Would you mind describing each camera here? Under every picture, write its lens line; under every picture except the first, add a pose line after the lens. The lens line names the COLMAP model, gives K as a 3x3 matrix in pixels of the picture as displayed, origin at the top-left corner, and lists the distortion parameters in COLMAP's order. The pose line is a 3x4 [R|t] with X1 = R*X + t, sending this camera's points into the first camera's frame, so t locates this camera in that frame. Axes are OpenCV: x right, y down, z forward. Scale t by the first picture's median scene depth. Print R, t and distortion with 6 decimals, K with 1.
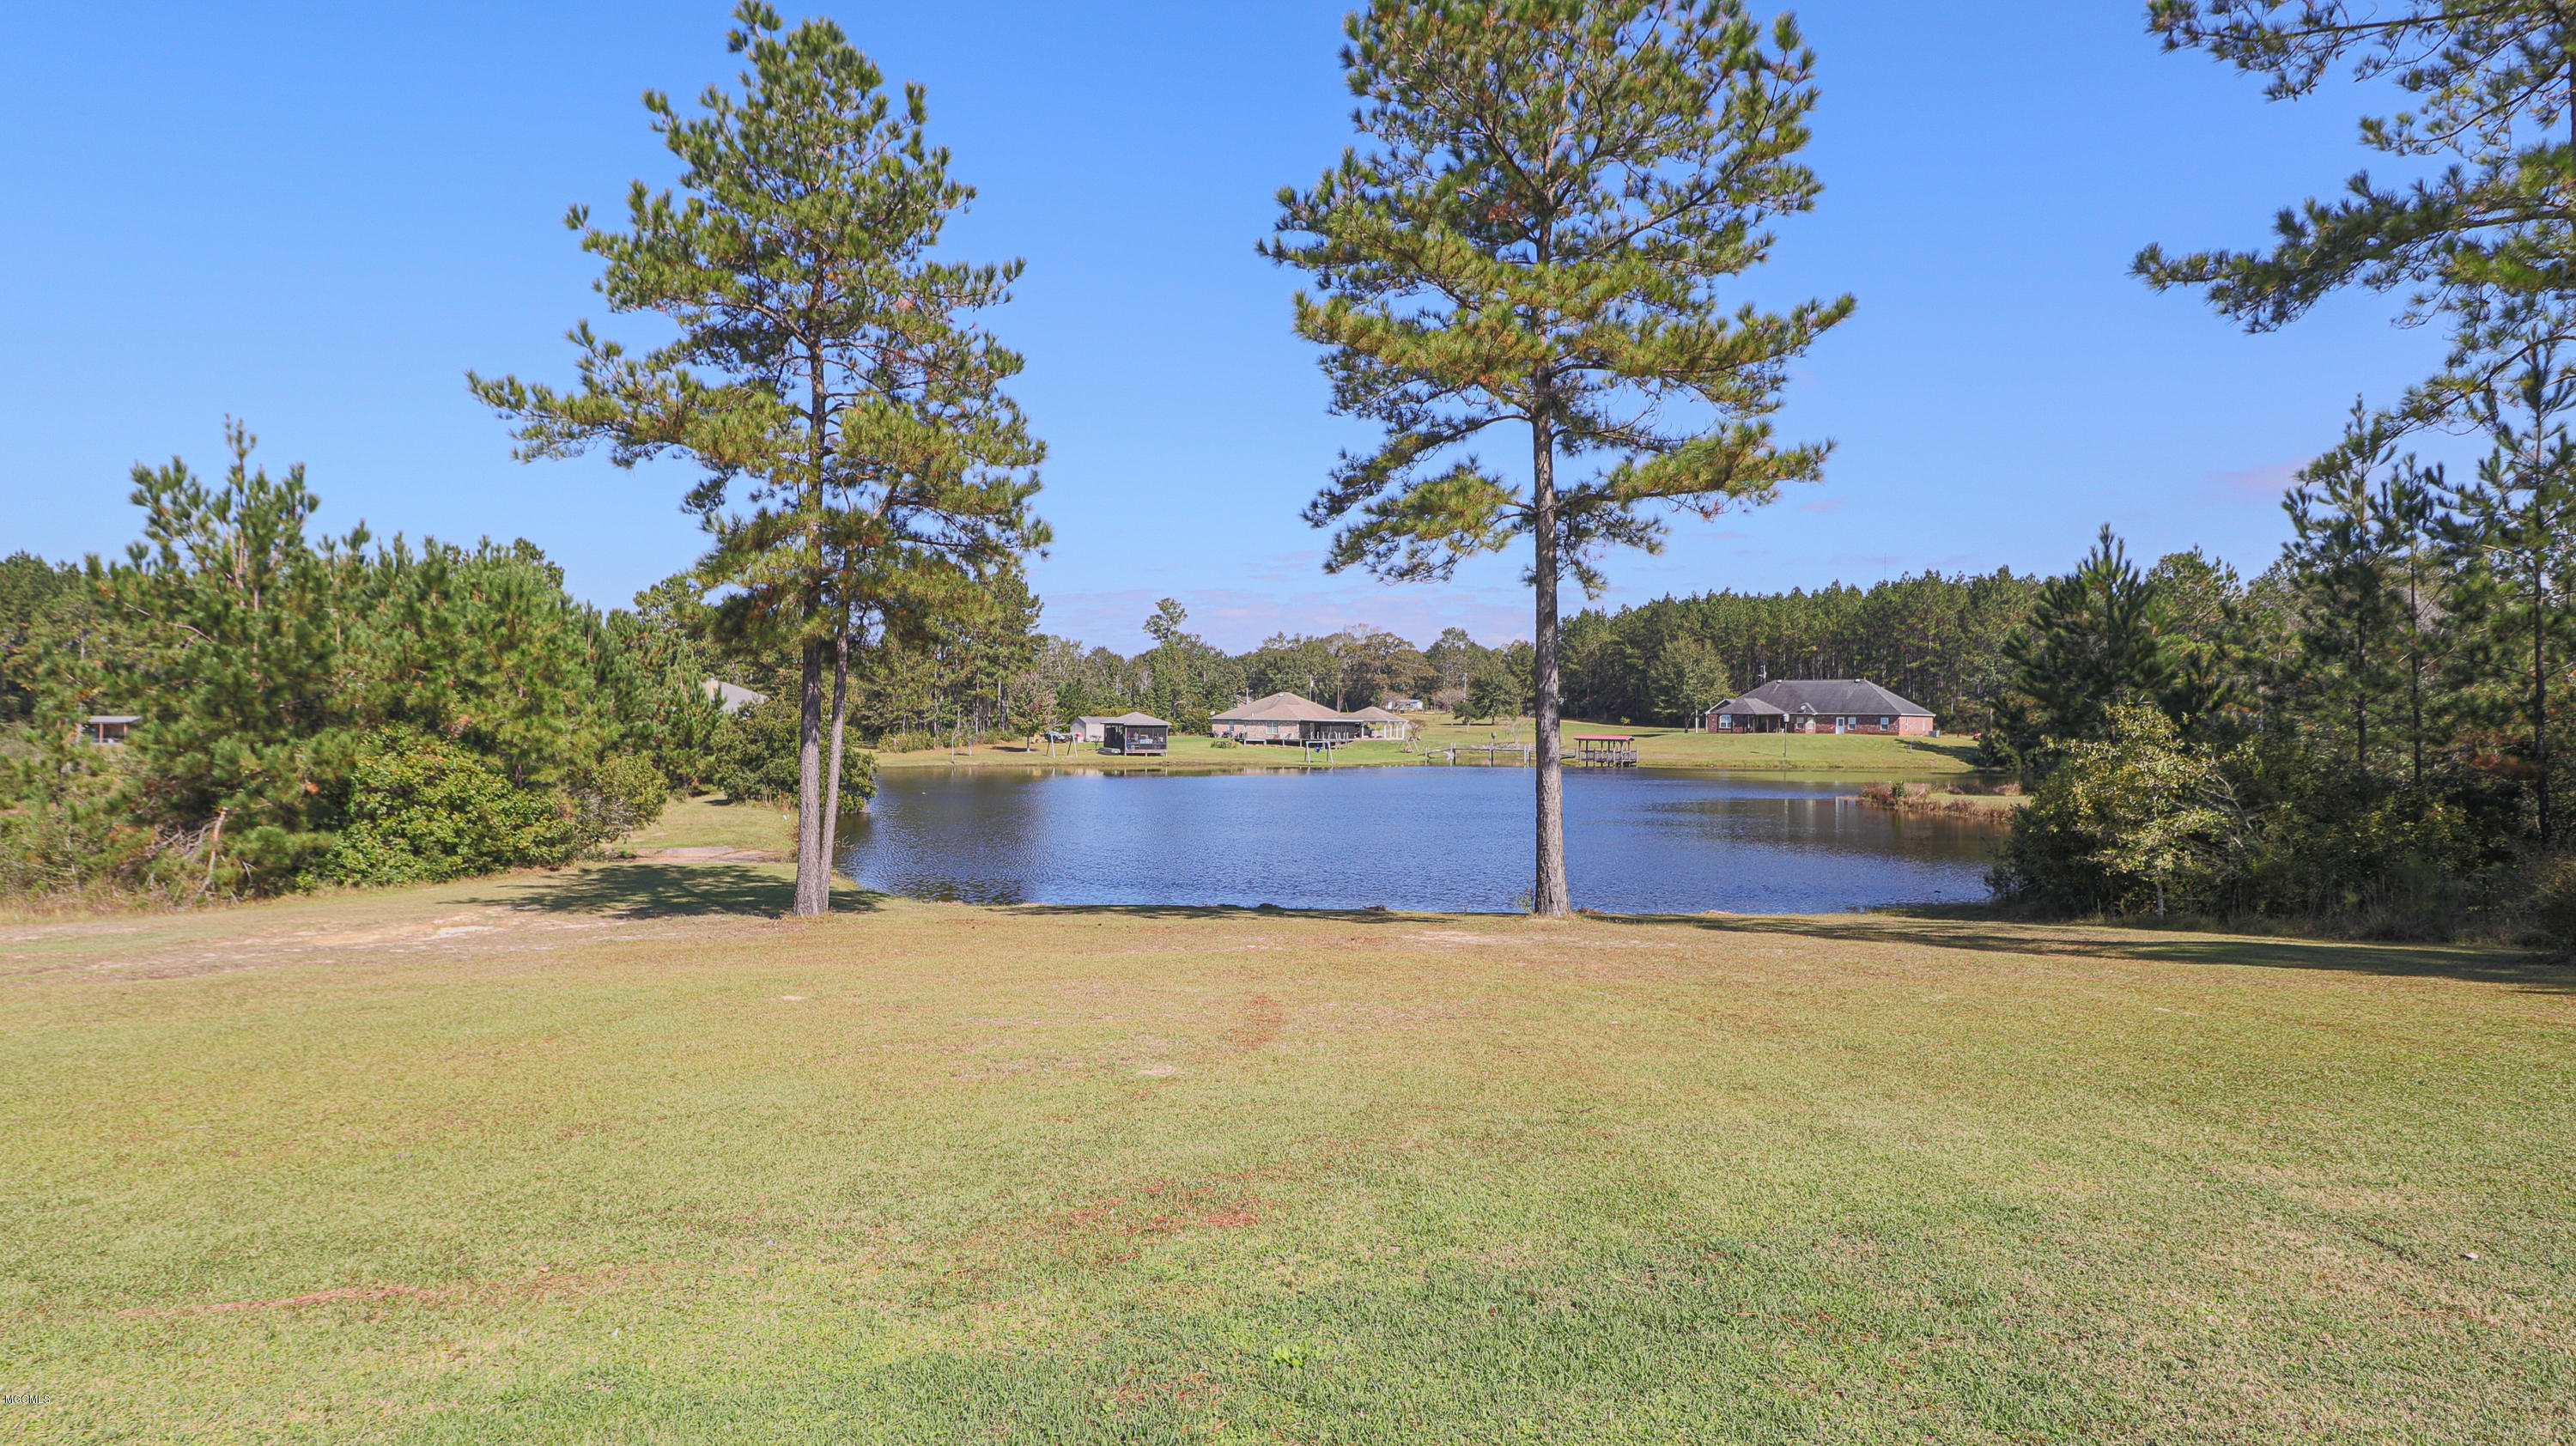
lens RADIAL K [[1353.5, 0, 1286.0], [0, 1353.5, 704.9], [0, 0, 1]] dist [-0.001157, -0.024395]
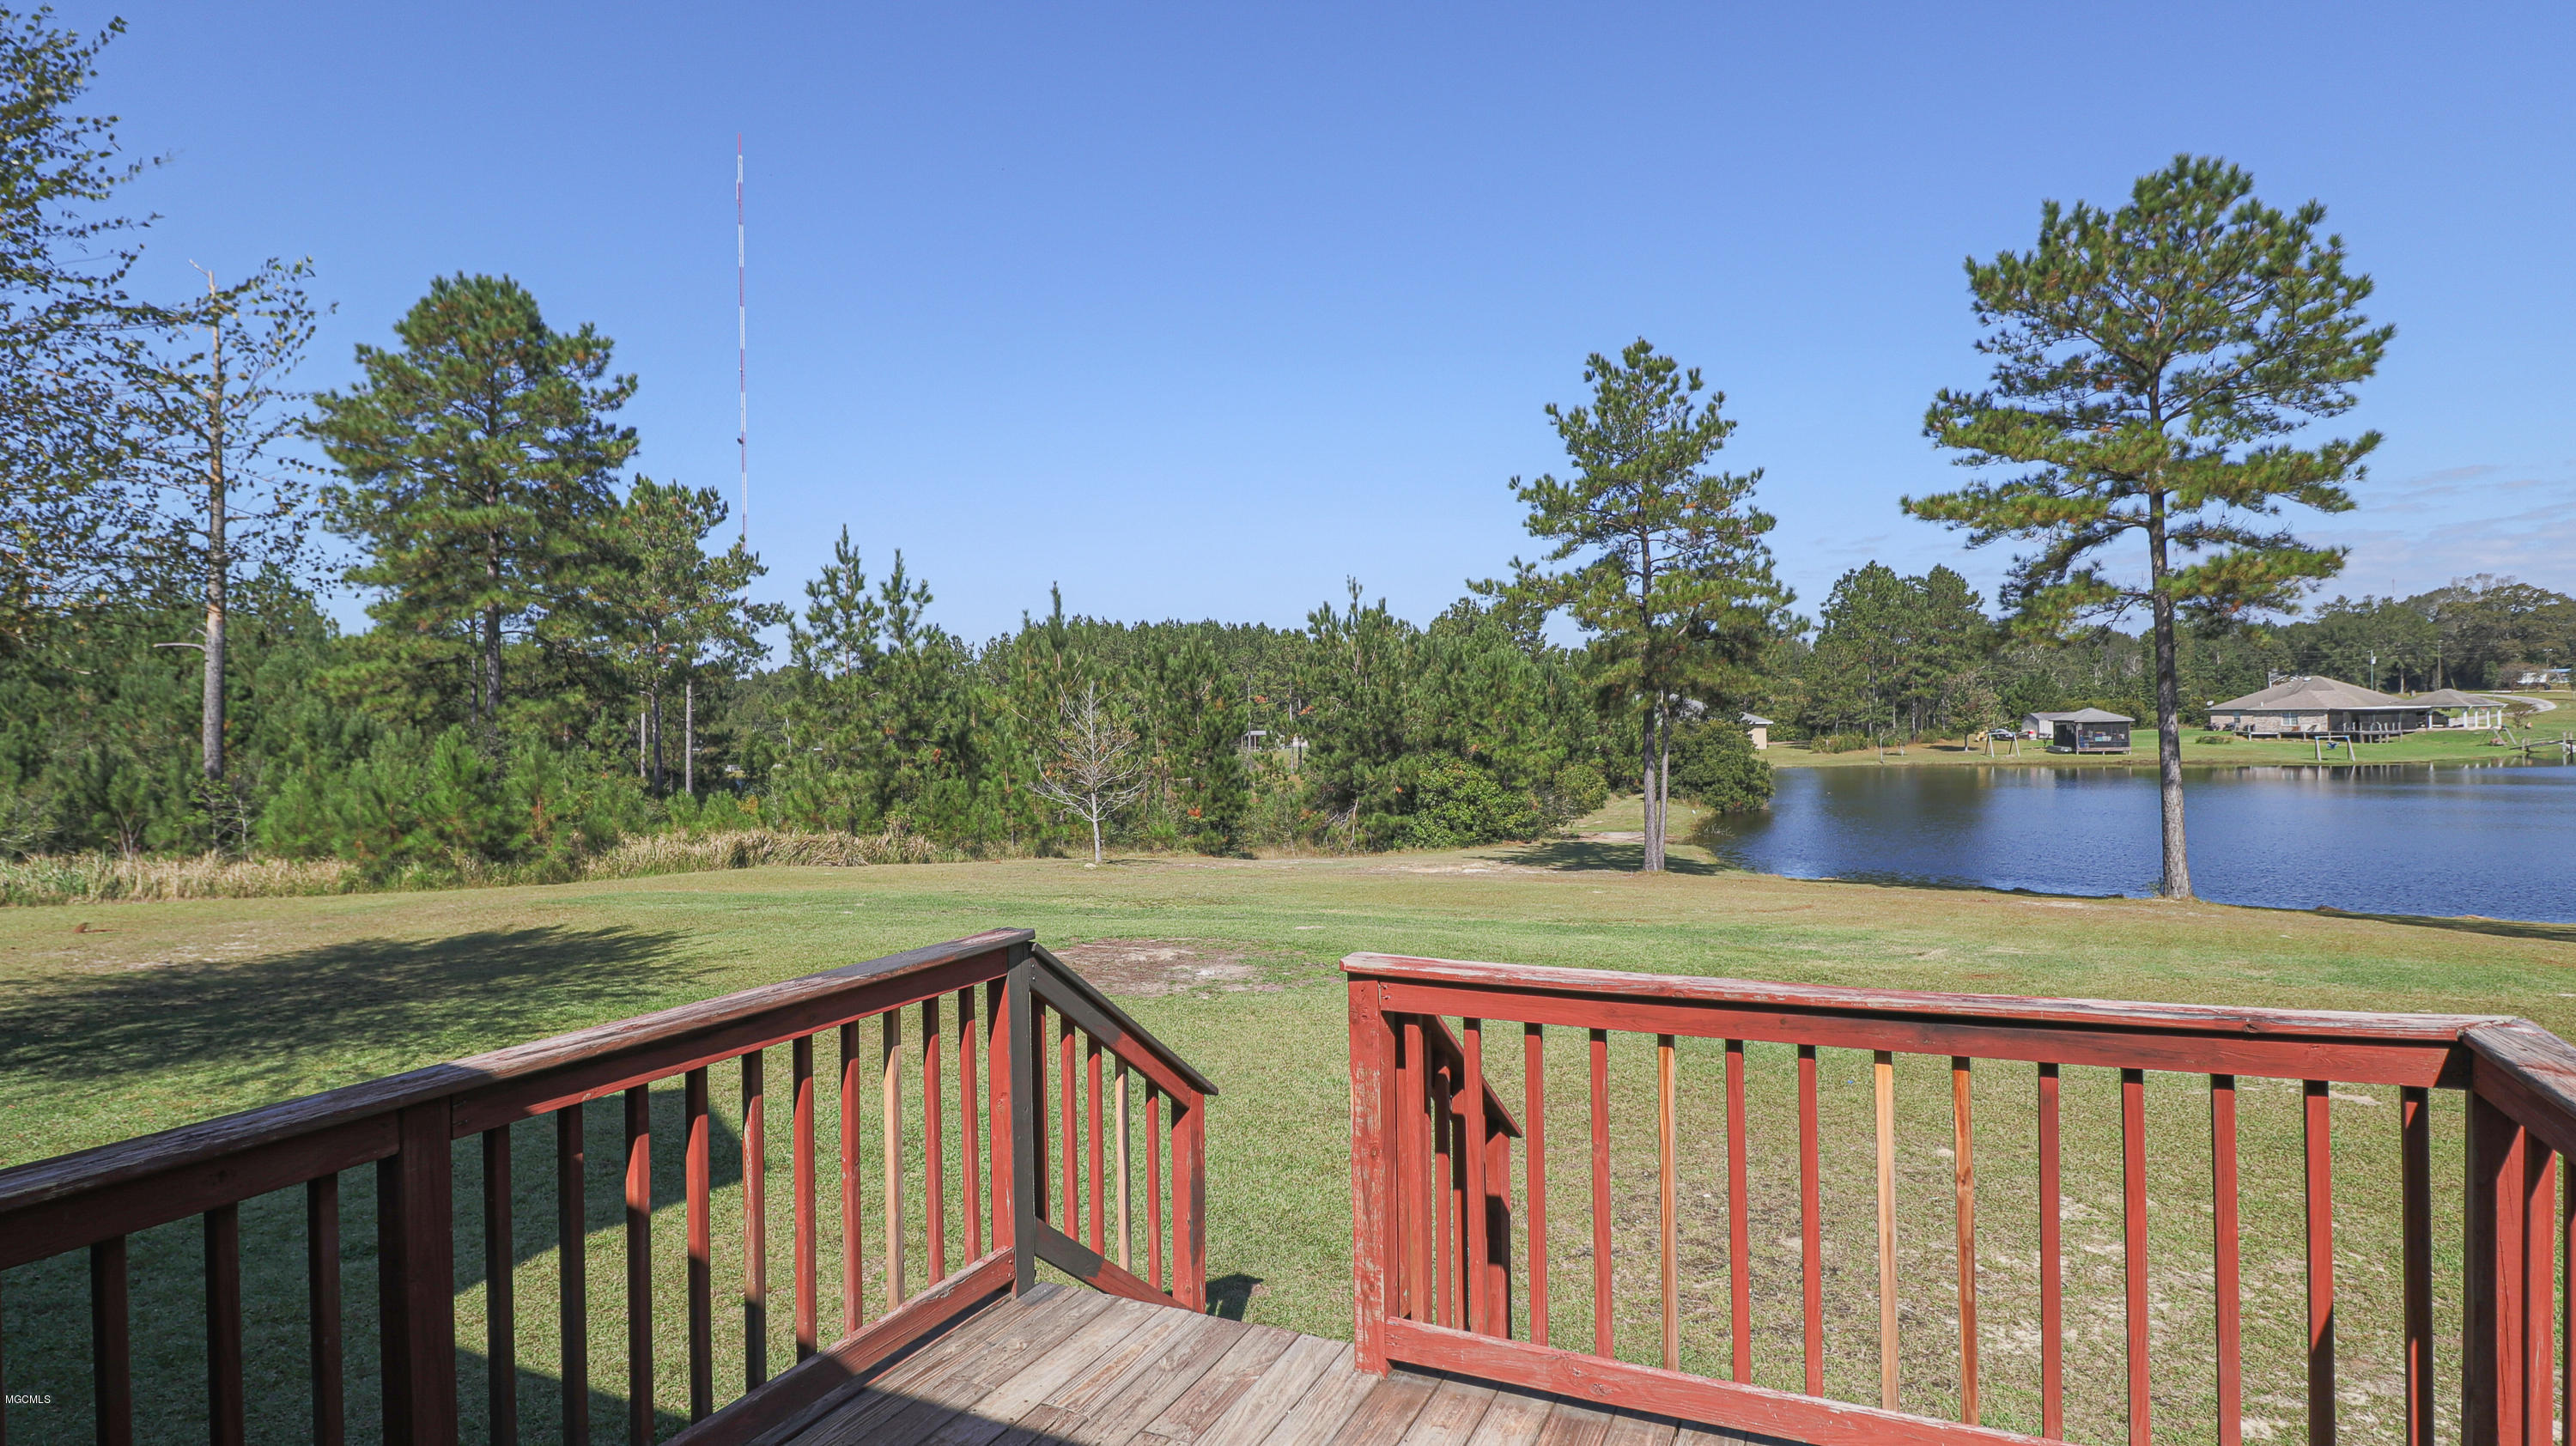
lens RADIAL K [[1379.5, 0, 1281.5], [0, 1379.5, 677.3], [0, 0, 1]] dist [-0.001265, -0.003122]
pose [[0.769983, -0.040447, -0.636782, 0.266817], [0.031895, 0.999181, -0.024900, -0.039158], [0.637267, -0.001137, 0.770642, -0.417585]]
